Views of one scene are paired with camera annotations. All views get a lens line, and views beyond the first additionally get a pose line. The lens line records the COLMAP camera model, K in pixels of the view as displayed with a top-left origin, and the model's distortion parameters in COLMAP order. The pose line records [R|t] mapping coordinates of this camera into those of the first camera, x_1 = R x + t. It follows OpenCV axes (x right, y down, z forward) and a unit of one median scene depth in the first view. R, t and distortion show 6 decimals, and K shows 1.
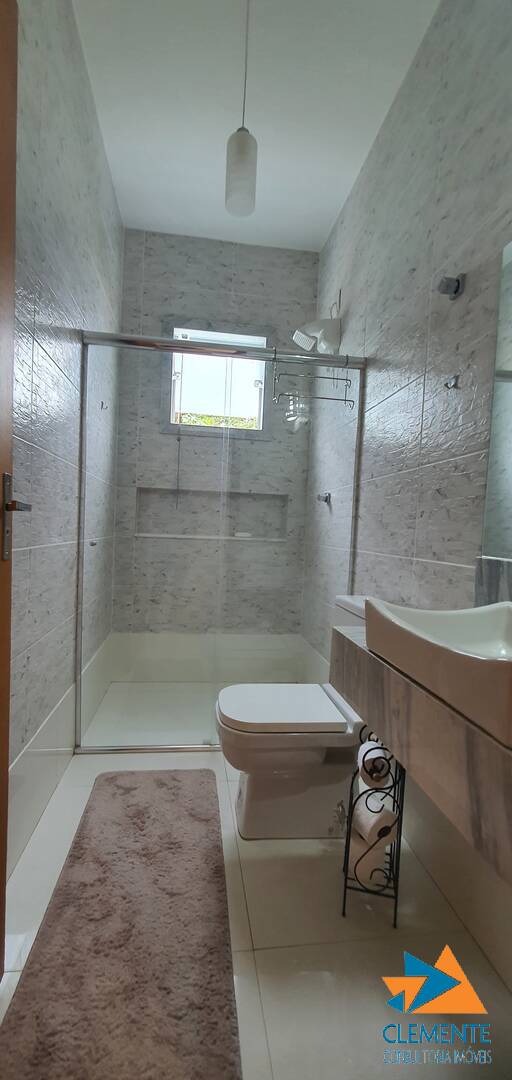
lens RADIAL K [[432.3, 0, 244.8], [0, 432.3, 550.3], [0, 0, 1]] dist [0.001443, -0.000262]
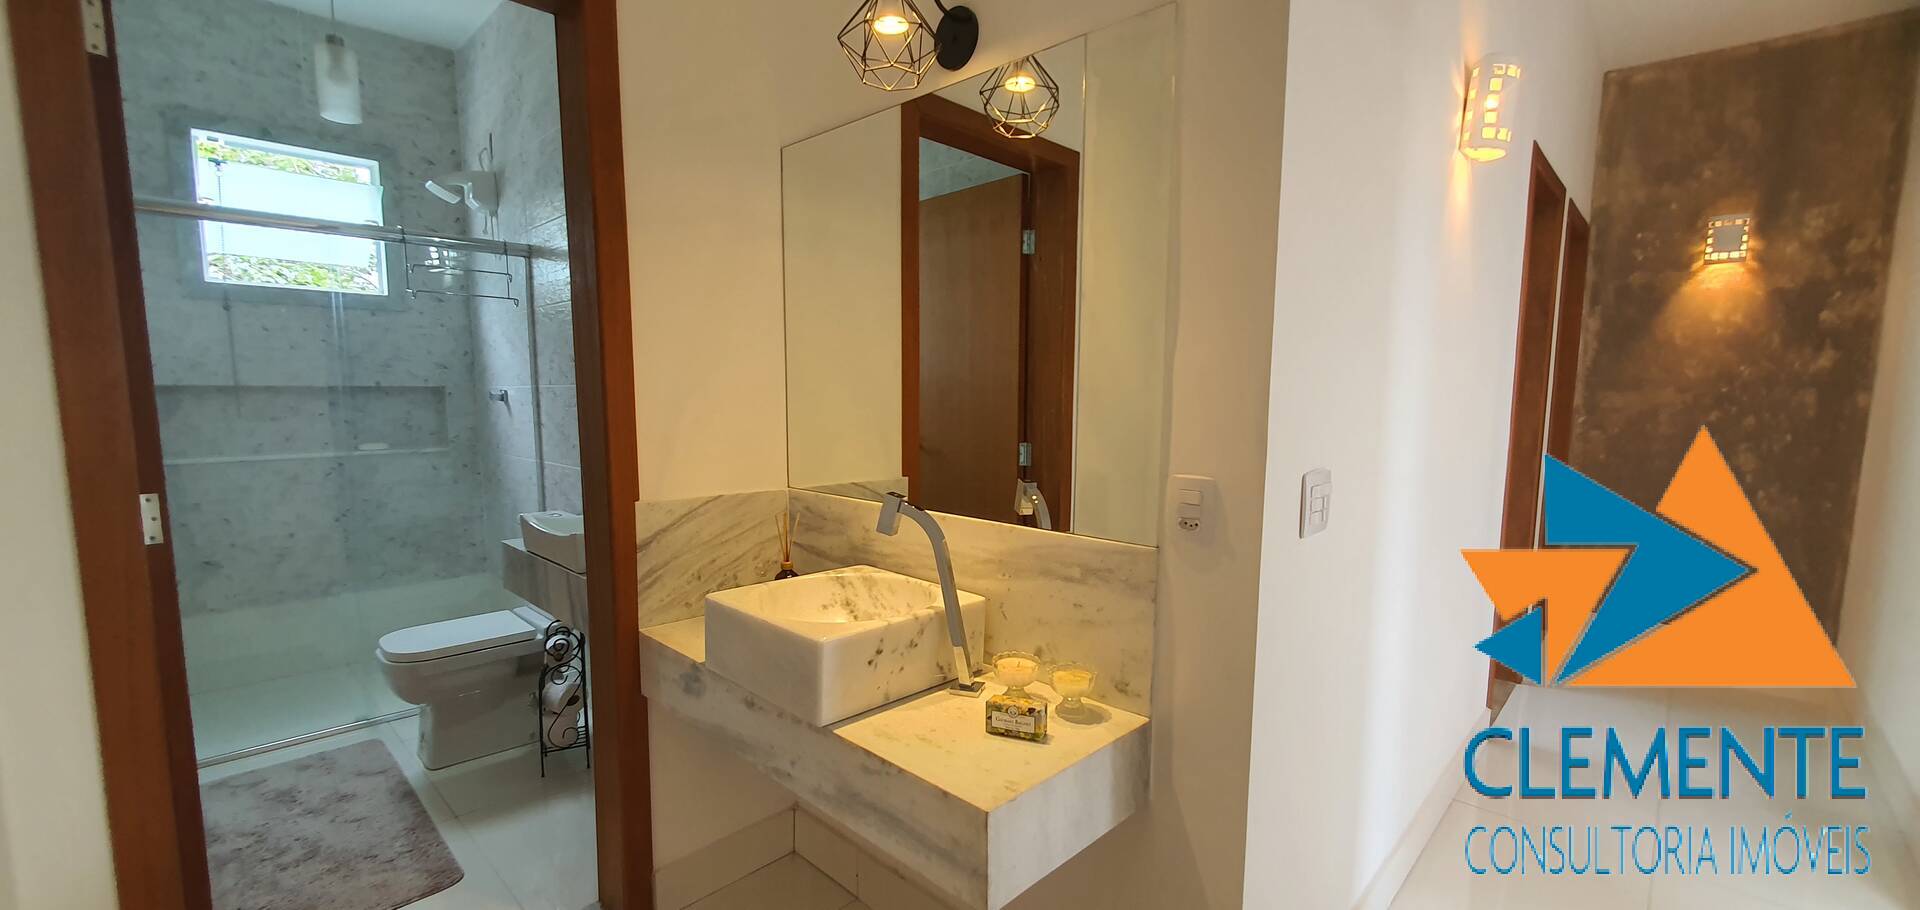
lens RADIAL K [[768.6, 0, 973.9], [0, 768.6, 474.5], [0, 0, 1]] dist [0.001443, -0.000262]
pose [[0.771805, -0.107847, 0.626647, -0.076739], [0.062794, 0.993622, 0.093664, -0.092409], [-0.632751, -0.032941, 0.773654, -1.108194]]
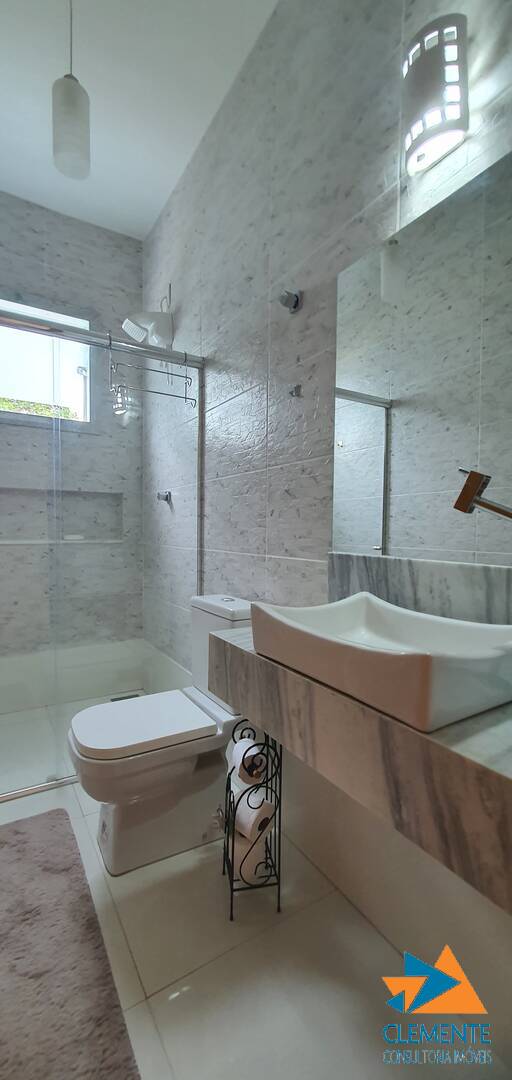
lens RADIAL K [[432.3, 0, 244.8], [0, 432.3, 549.3], [0, 0, 1]] dist [0.001443, -0.000262]
pose [[0.915189, -0.052187, 0.399632, -0.076444], [0.049490, 0.998629, 0.017073, -0.016893], [-0.399975, 0.004152, 0.916516, 0.057758]]
